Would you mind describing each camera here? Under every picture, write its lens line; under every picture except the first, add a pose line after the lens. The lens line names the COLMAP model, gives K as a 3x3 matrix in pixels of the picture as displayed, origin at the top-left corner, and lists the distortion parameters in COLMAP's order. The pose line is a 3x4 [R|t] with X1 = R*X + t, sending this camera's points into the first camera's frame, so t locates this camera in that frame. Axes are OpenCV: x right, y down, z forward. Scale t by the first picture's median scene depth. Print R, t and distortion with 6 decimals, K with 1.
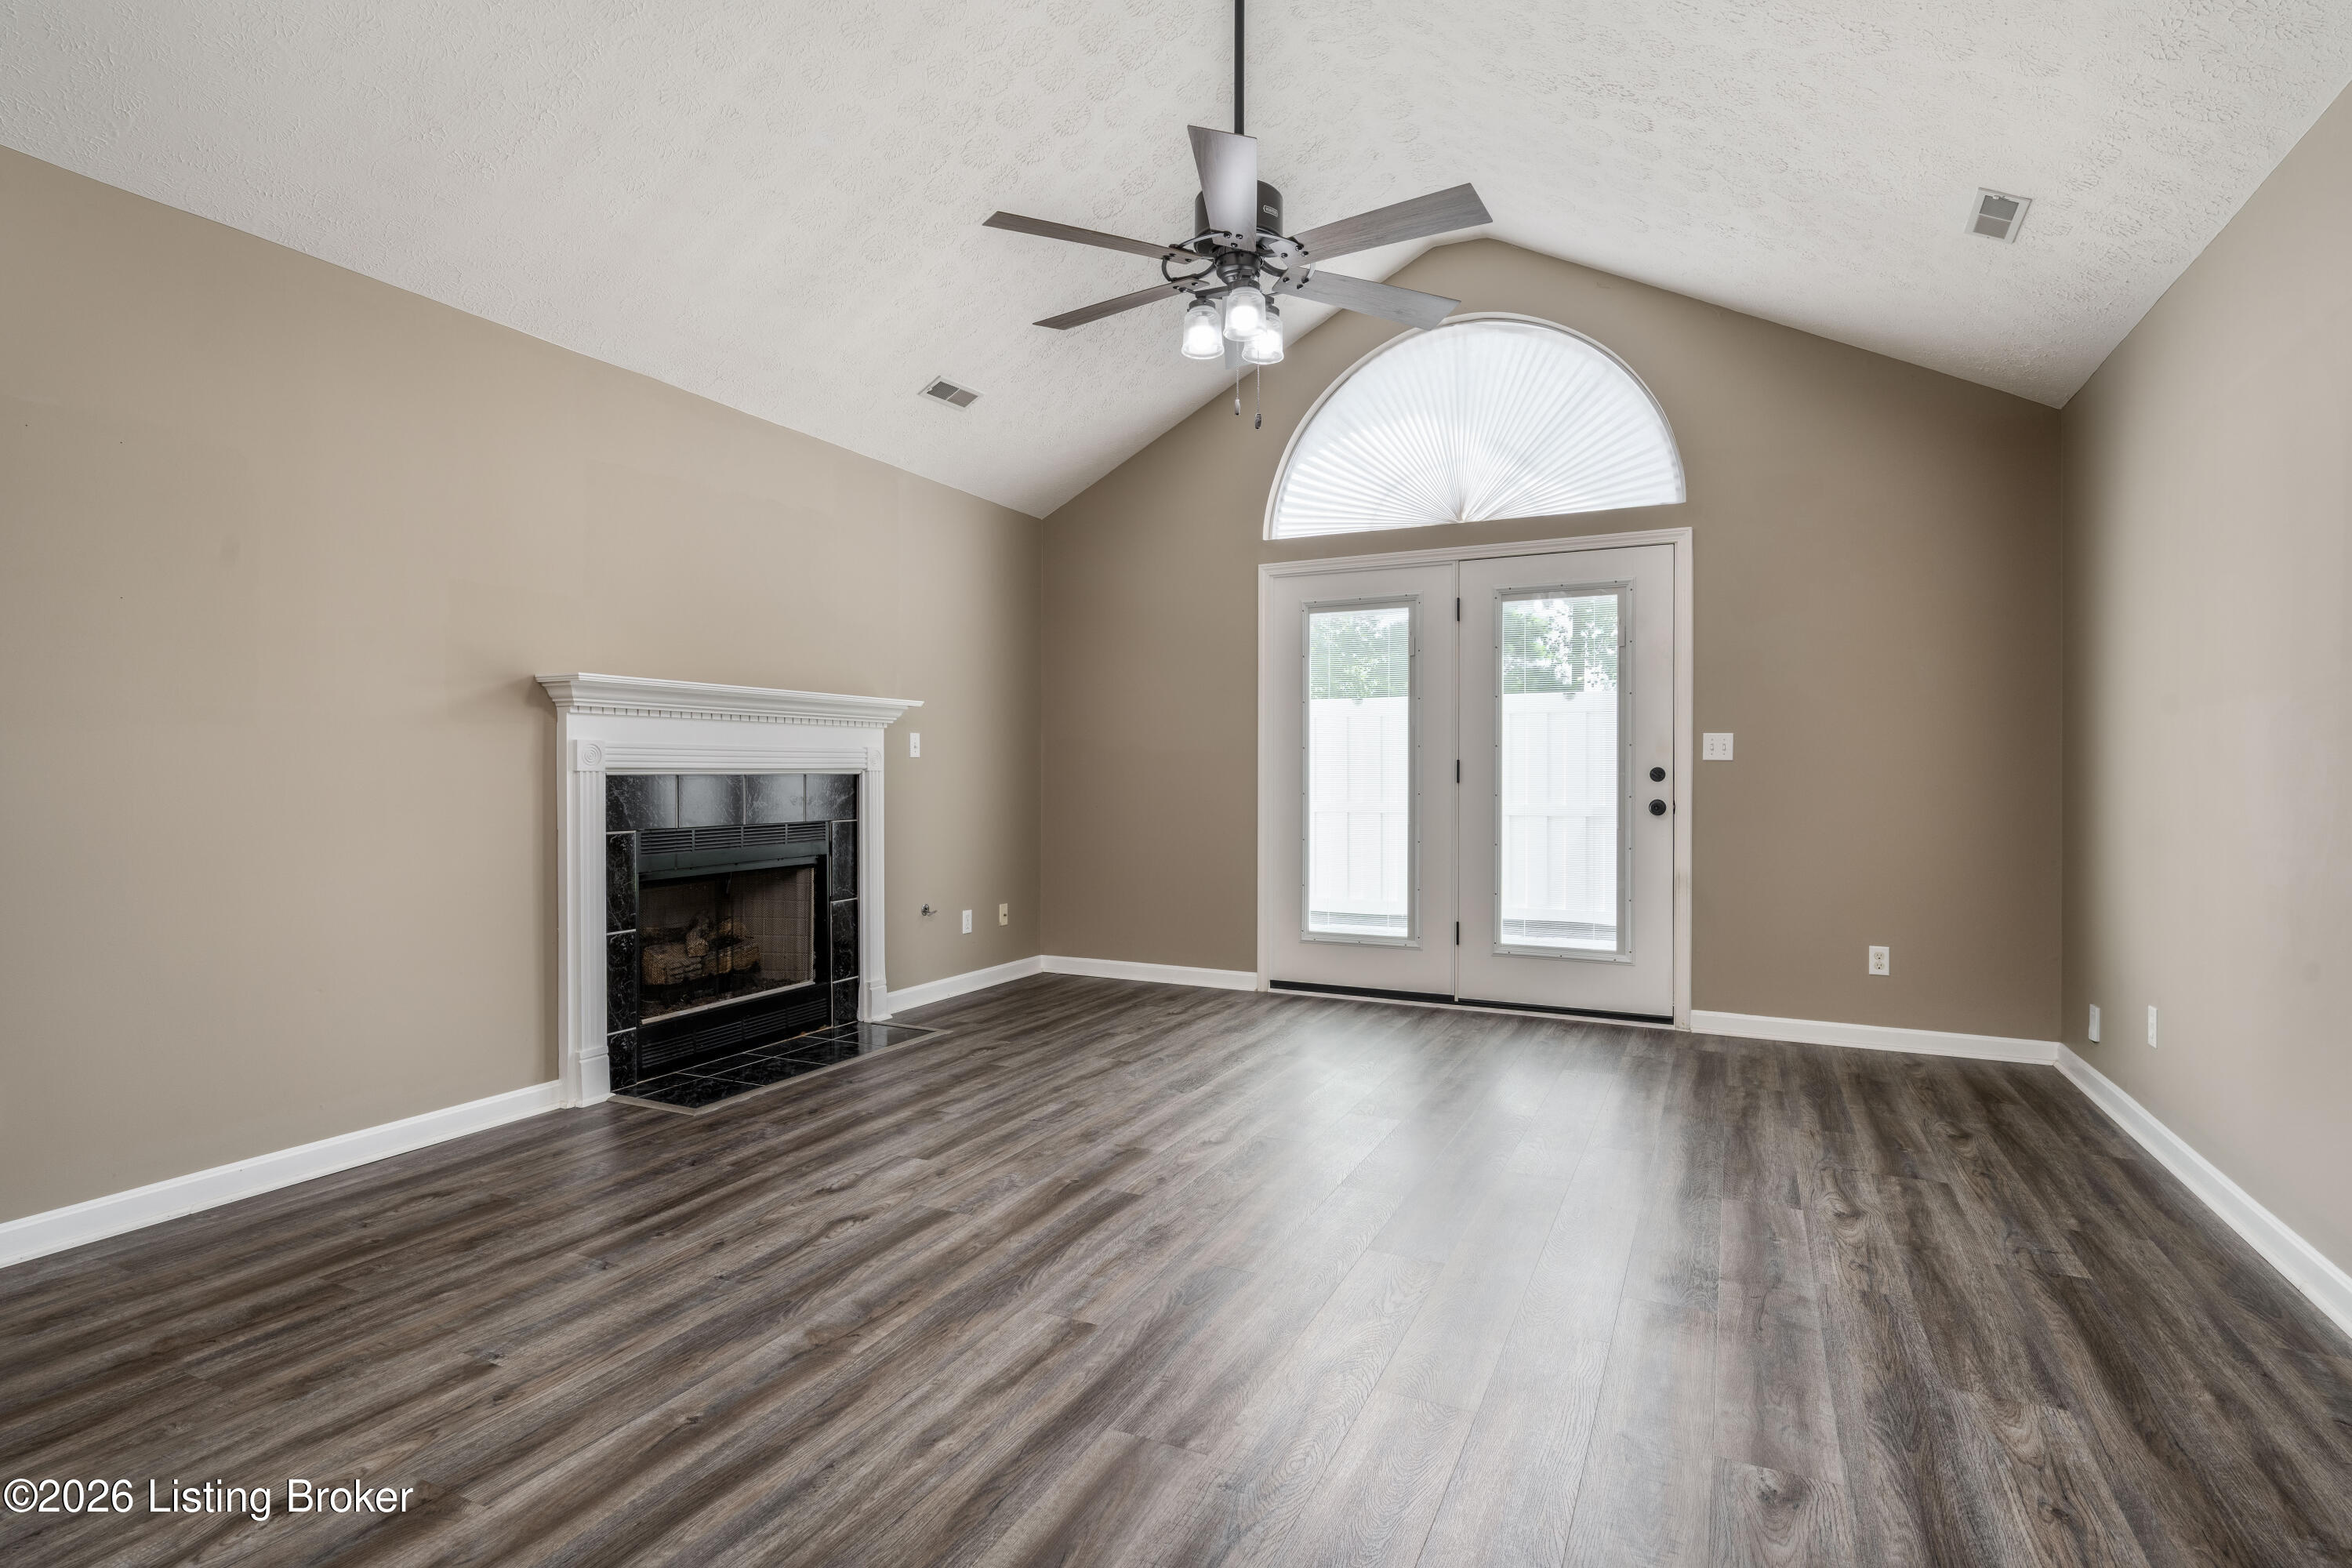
lens RADIAL K [[1158.5, 0, 1176.0], [0, 1158.5, 784.0], [0, 0, 1]] dist [-0.001053, 0.000006]
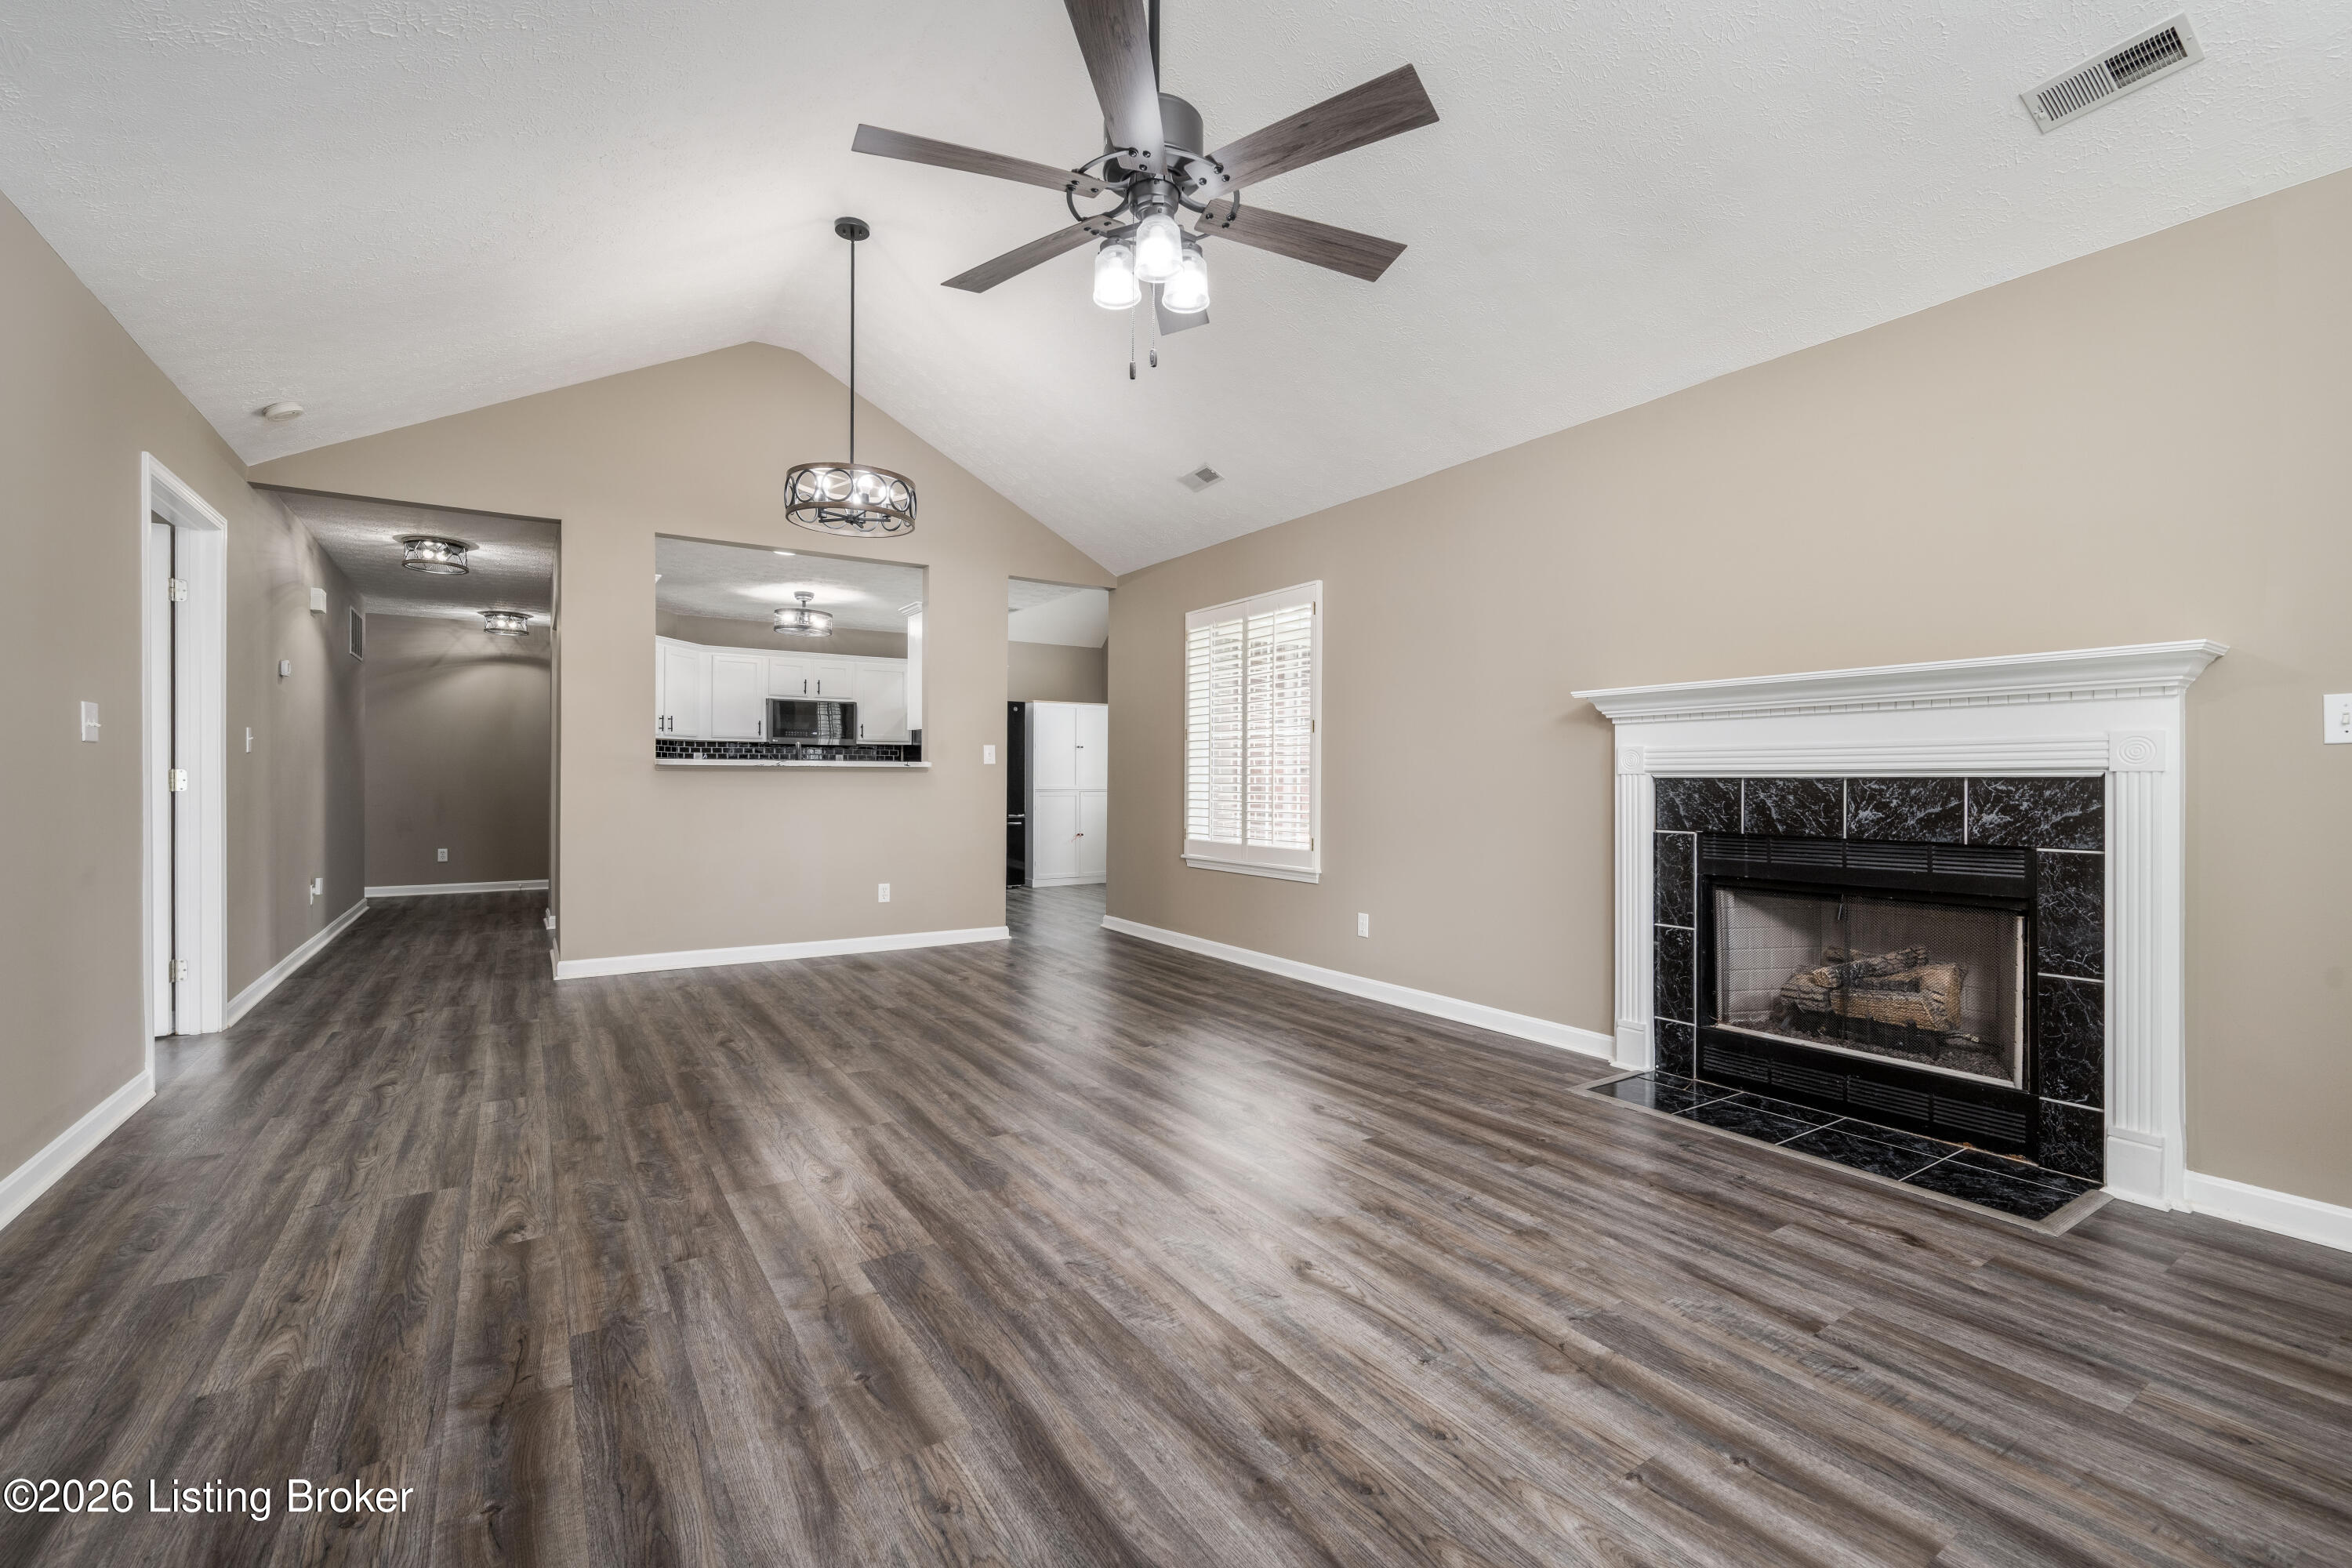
lens RADIAL K [[1073.9, 0, 1223.3], [0, 1073.9, 785.7], [0, 0, 1]] dist [-0.001315, -0.000065]
pose [[-0.510687, 0.003418, -0.859760, 0.458909], [-0.010796, 0.999888, 0.010388, -0.004837], [0.859699, 0.014587, -0.510593, 0.920887]]
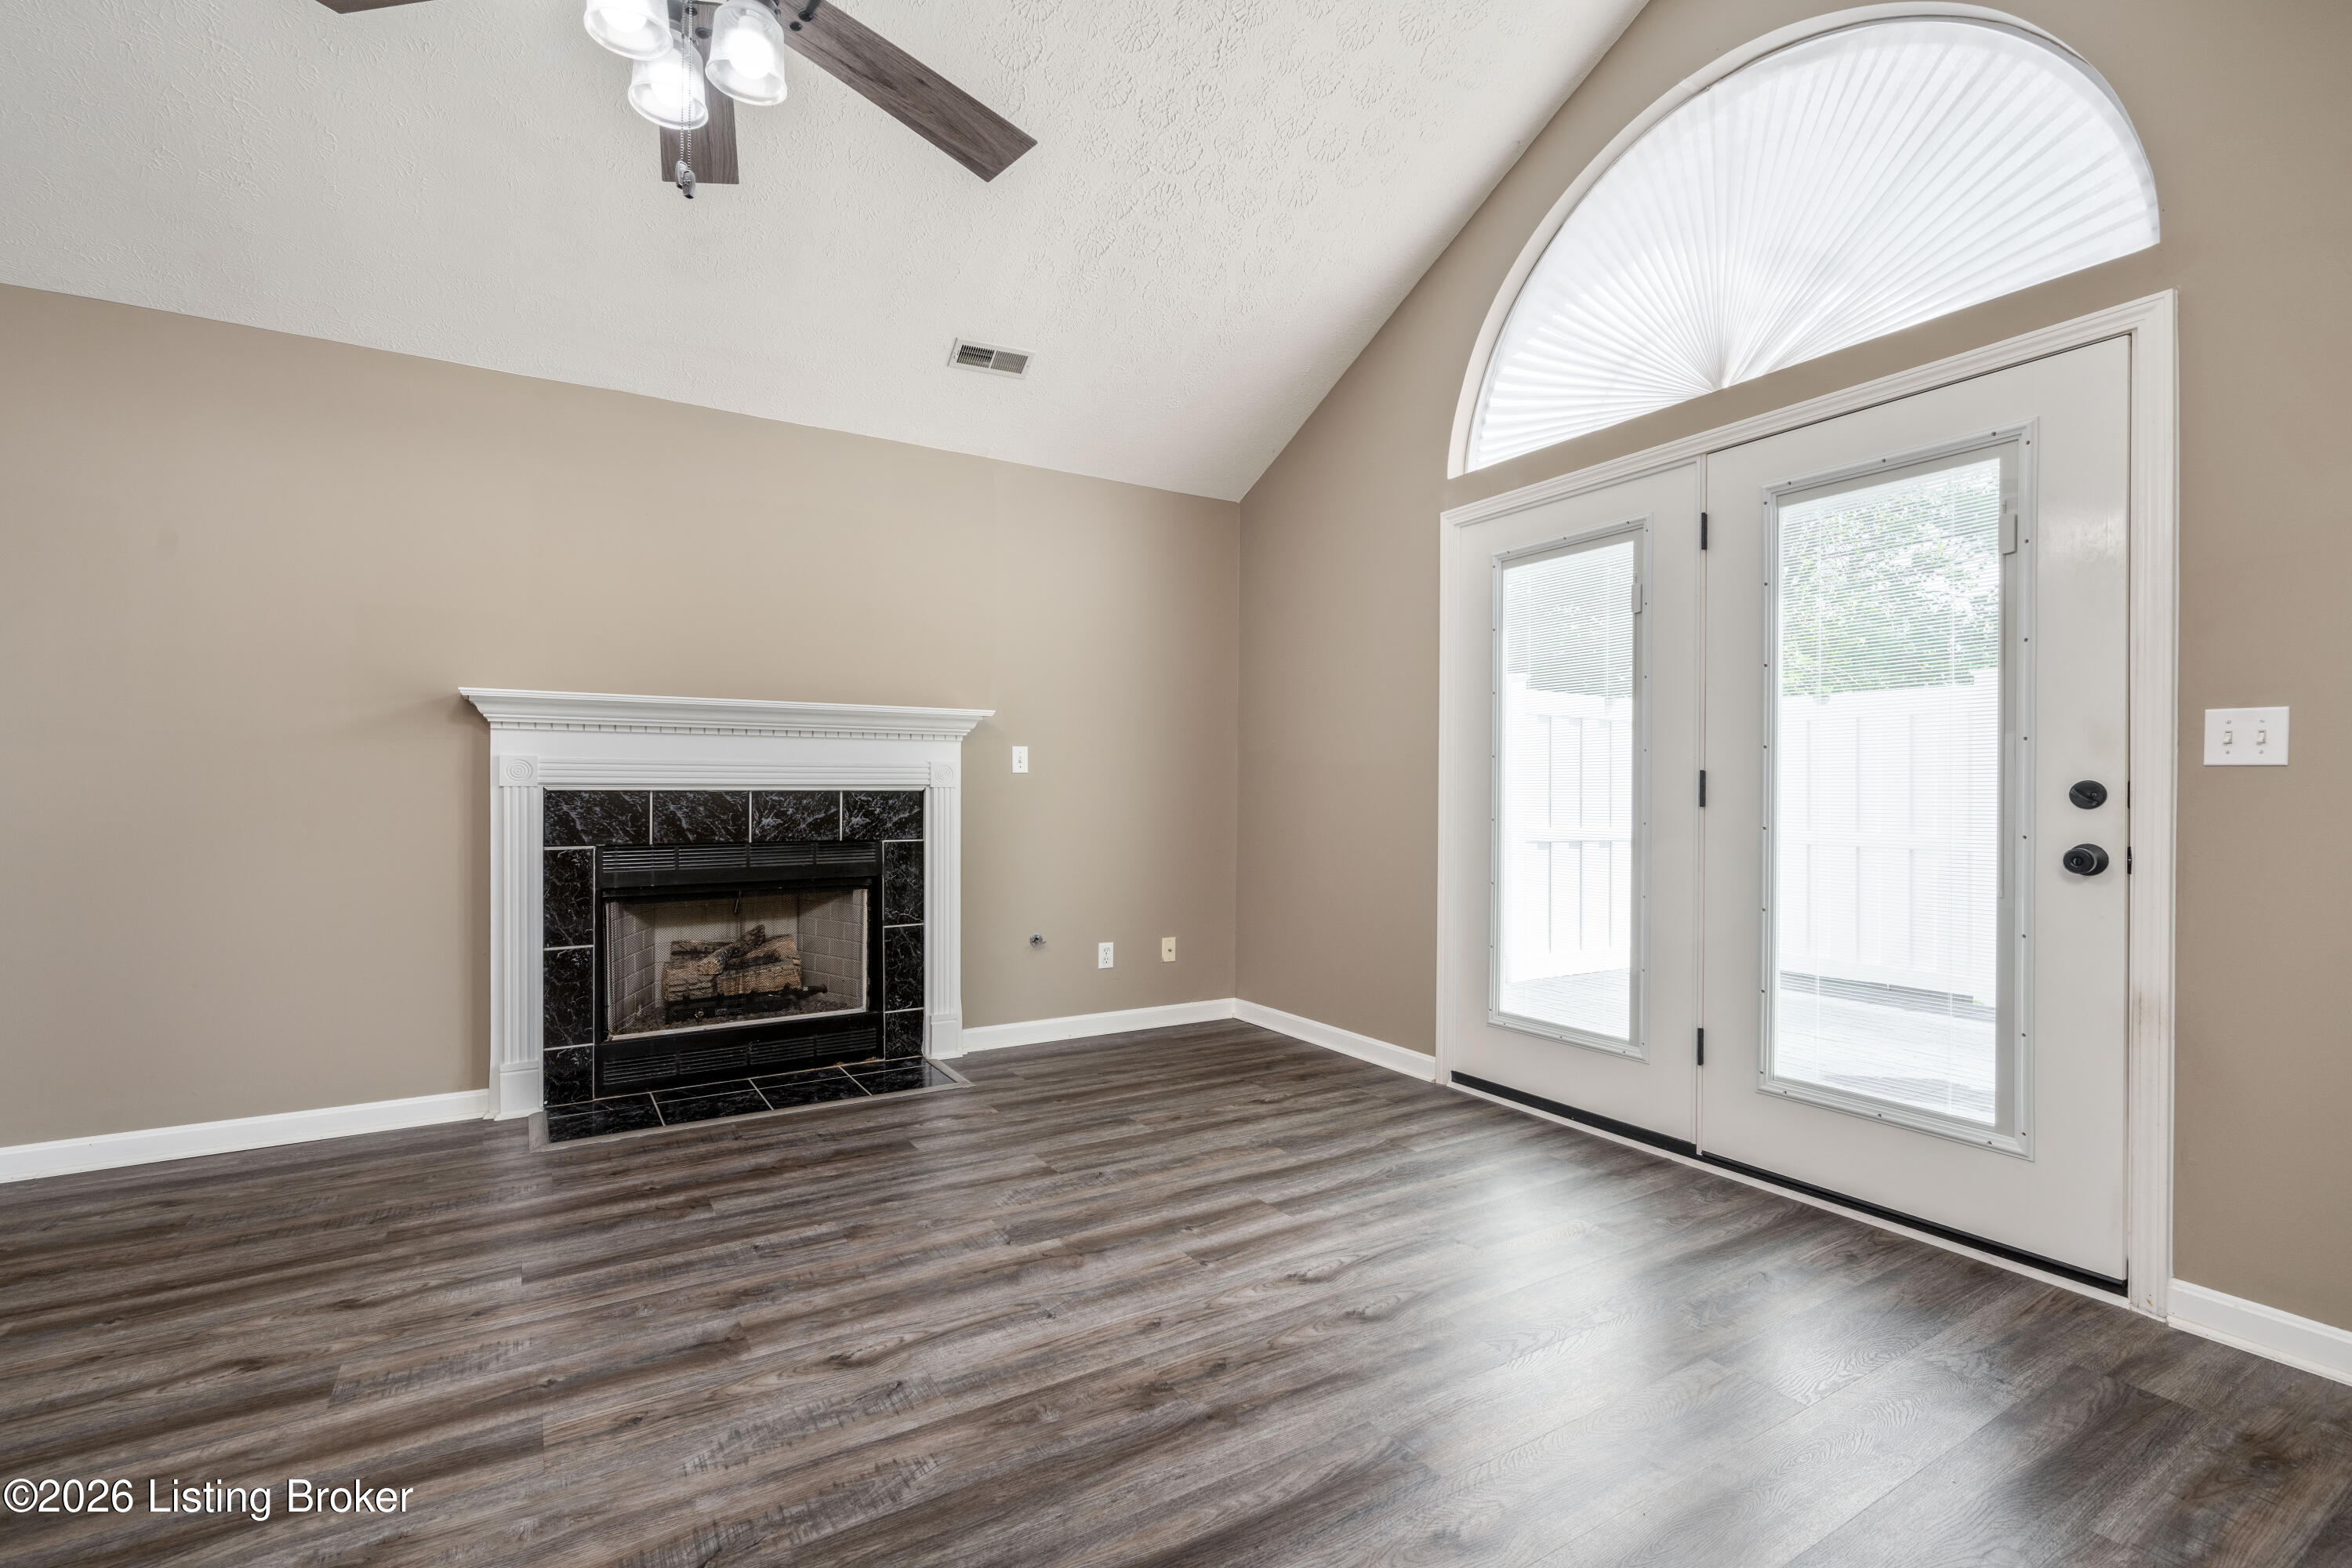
lens RADIAL K [[1009.5, 0, 1166.4], [0, 1009.5, 795.1], [0, 0, 1]] dist [-0.000070, -0.000083]
pose [[0.838530, 0.004399, -0.544838, 0.343564], [-0.008116, 0.999957, -0.004417, -0.003167], [0.544795, 0.008126, 0.838530, 0.441014]]
